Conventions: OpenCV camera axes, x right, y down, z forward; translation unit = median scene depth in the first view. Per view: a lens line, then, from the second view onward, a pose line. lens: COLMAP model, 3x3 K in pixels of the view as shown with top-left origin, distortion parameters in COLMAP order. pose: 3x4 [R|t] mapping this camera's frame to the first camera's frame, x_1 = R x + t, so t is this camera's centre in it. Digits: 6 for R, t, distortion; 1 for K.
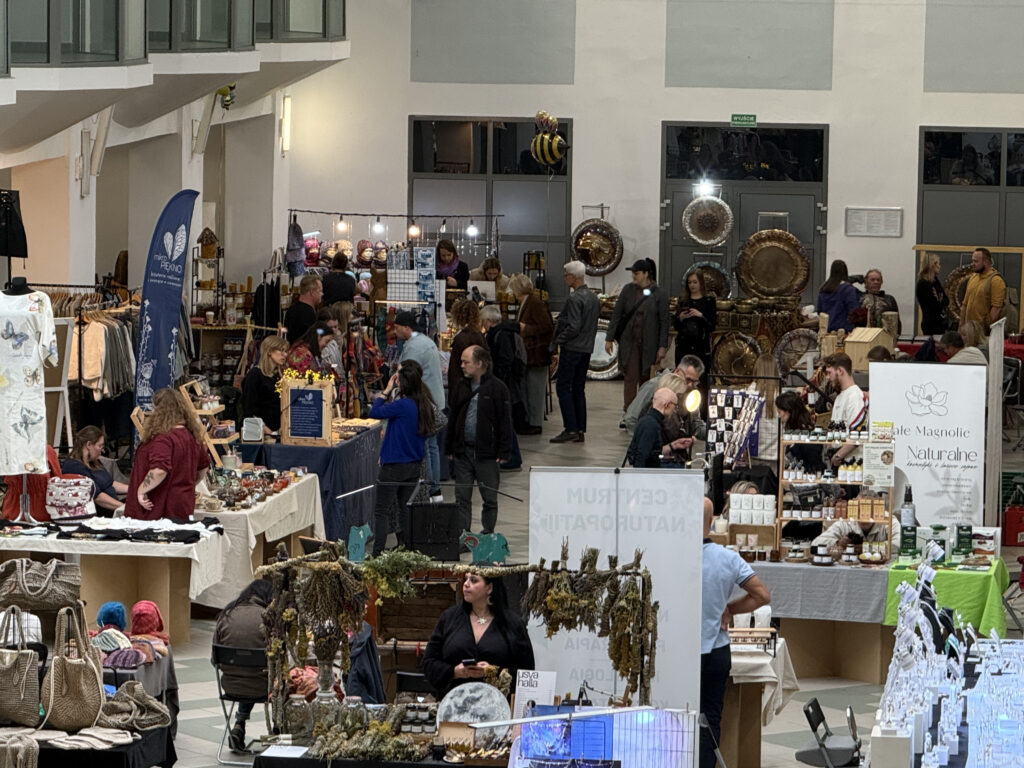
lens RADIAL K [[4899.9, 0, 509.9], [0, 4899.9, 383.2], [0, 0, 1]] dist [0.236935, 0.000000]
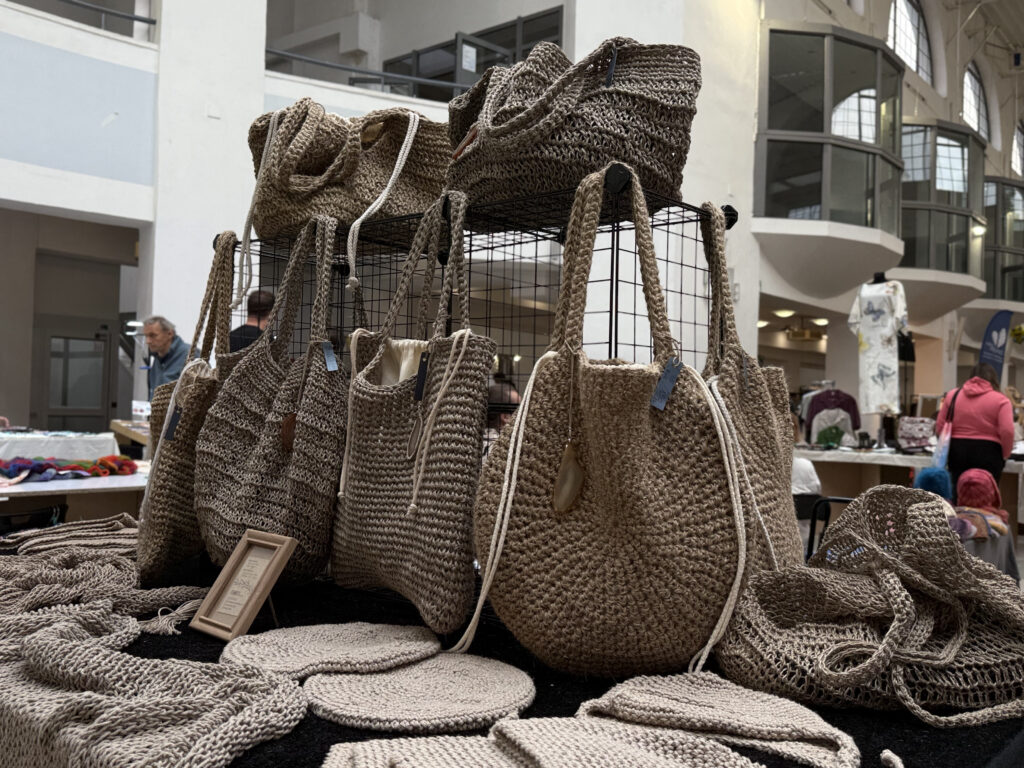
lens RADIAL K [[931.3, 0, 513.3], [0, 931.3, 386.2], [0, 0, 1]] dist [0.004239, -0.012463]
pose [[0.857761, -0.003656, -0.514036, -0.052306], [-0.065319, 0.991094, -0.116045, 0.046614], [0.509882, 0.133115, 0.849883, 0.712784]]
